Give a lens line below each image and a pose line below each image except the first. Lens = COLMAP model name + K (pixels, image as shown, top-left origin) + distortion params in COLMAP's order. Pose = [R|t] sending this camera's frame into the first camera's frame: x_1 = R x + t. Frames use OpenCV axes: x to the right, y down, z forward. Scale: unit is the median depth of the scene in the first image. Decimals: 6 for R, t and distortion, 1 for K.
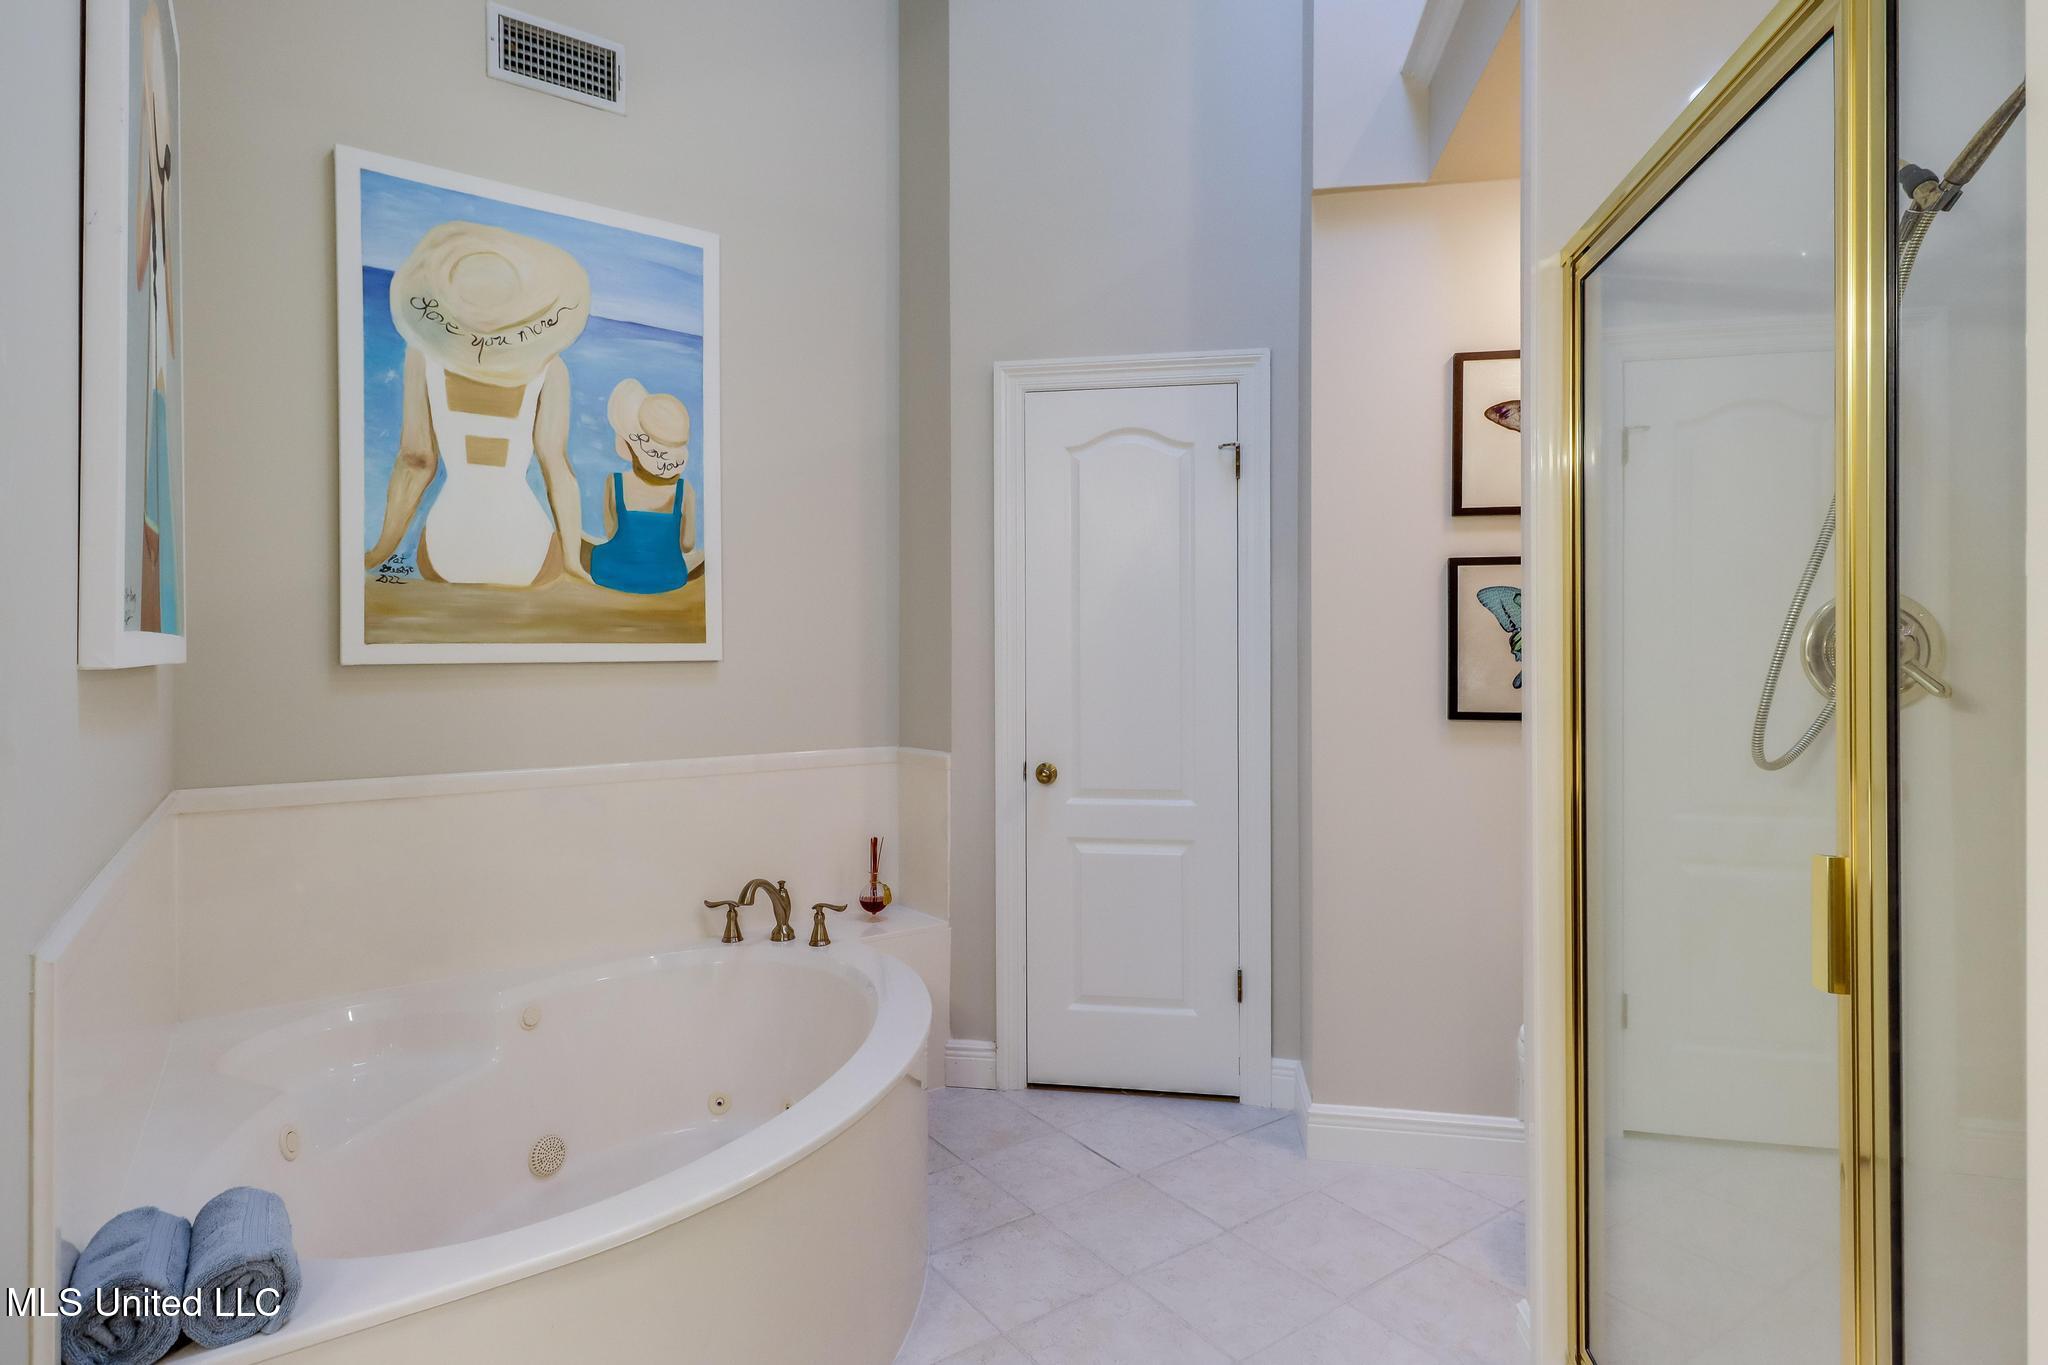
lens RADIAL K [[1073.3, 0, 1025.4], [0, 1073.3, 647.8], [0, 0, 1]] dist [0.021620, -0.000720]
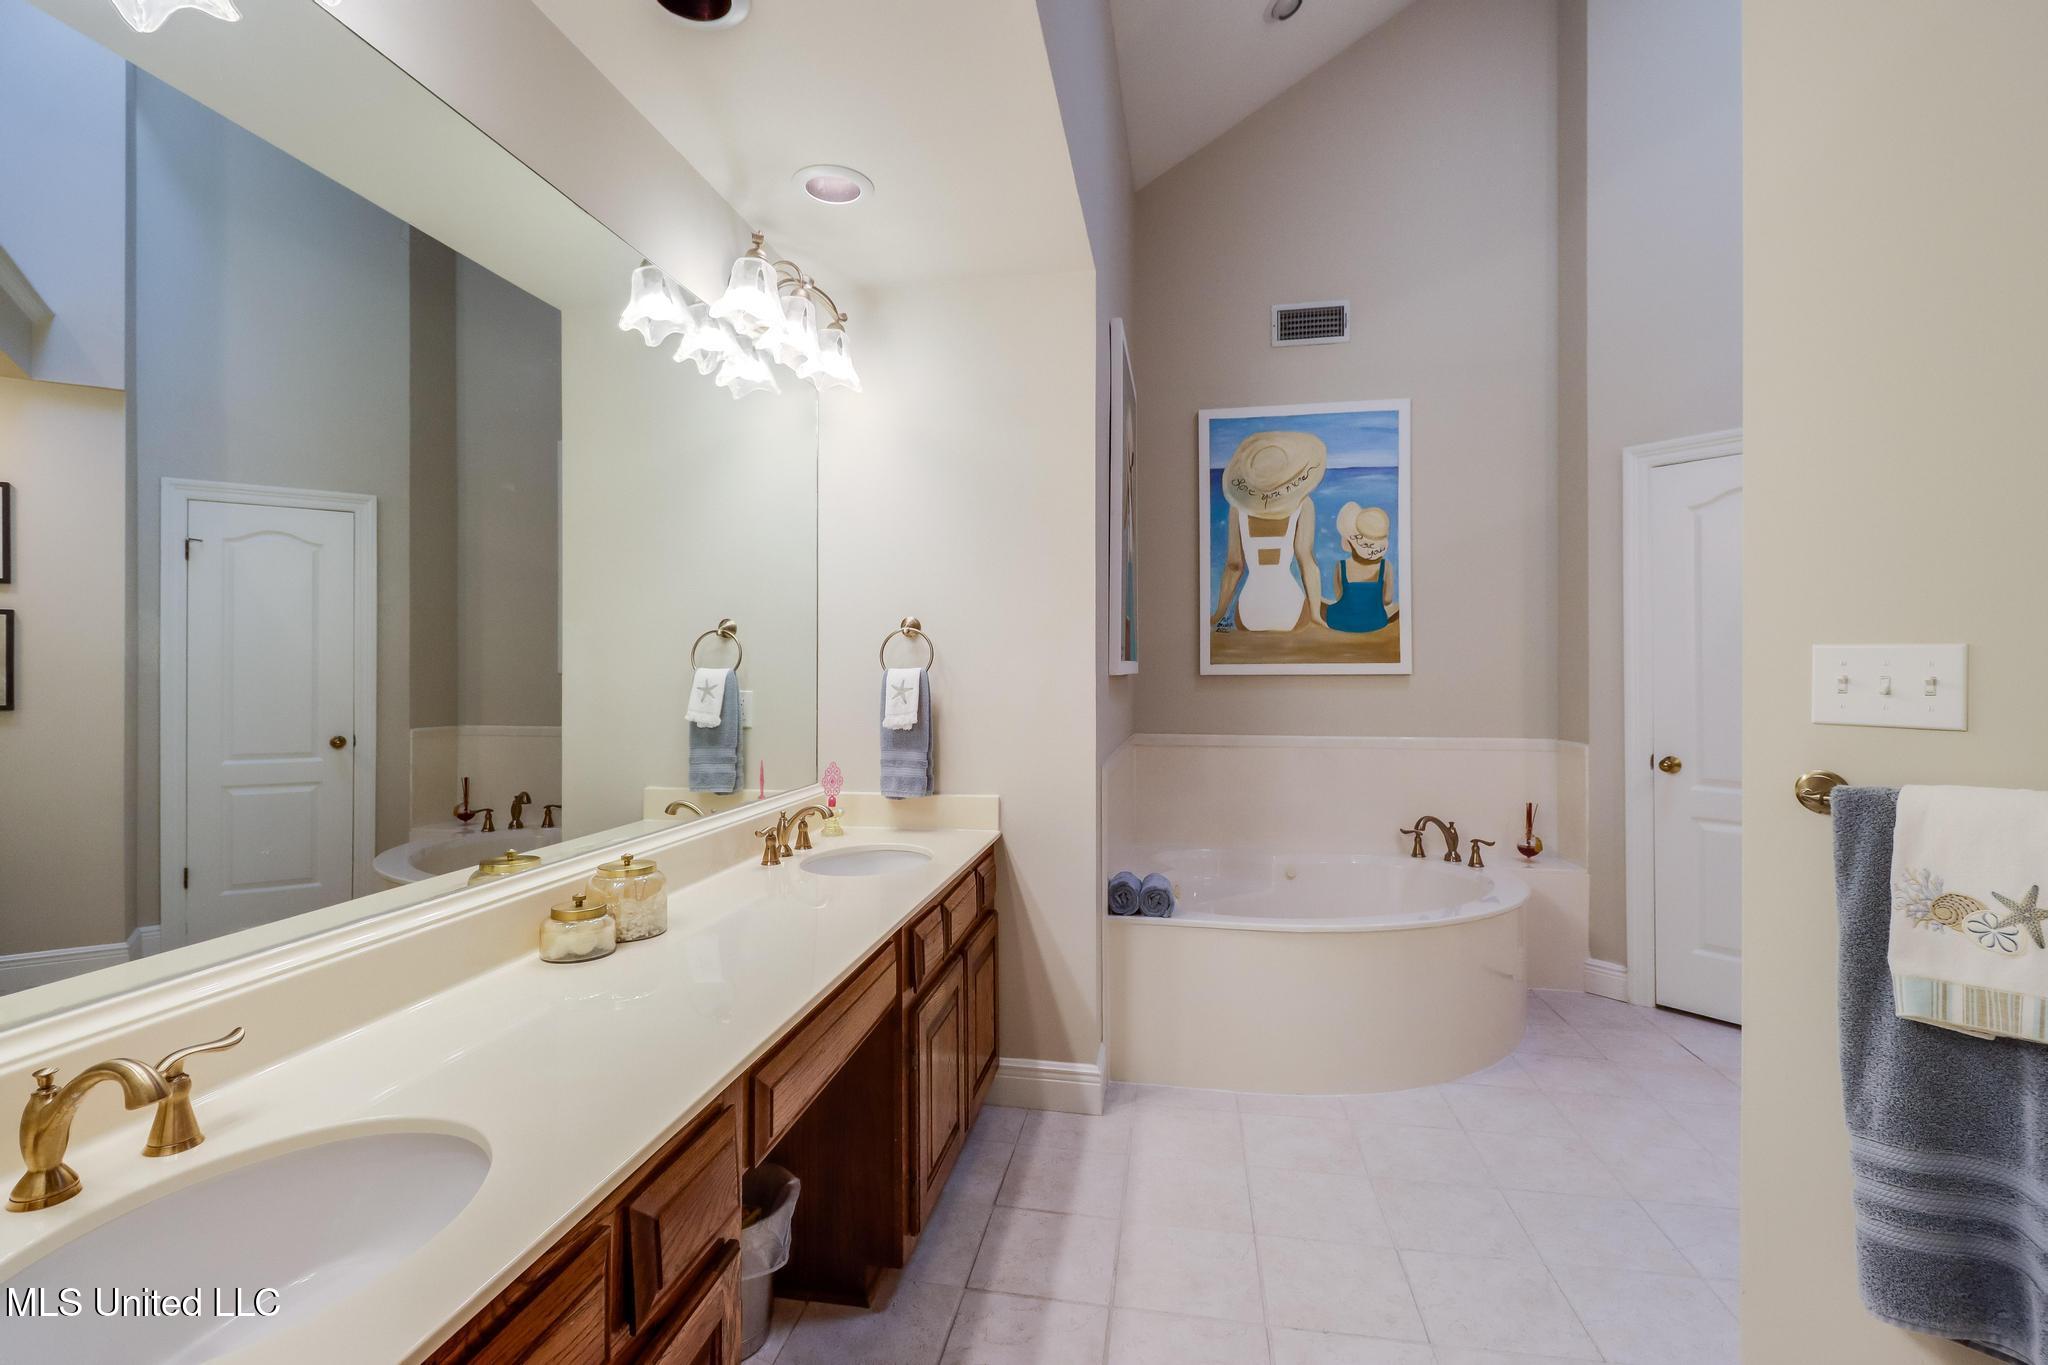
lens RADIAL K [[976.7, 0, 1023.6], [0, 976.7, 663.5], [0, 0, 1]] dist [0.002189, -0.000375]
pose [[0.715141, -0.001189, -0.698980, 0.320170], [0.001727, 0.999999, 0.000066, -0.004691], [0.698978, -0.001254, 0.715142, -0.416693]]
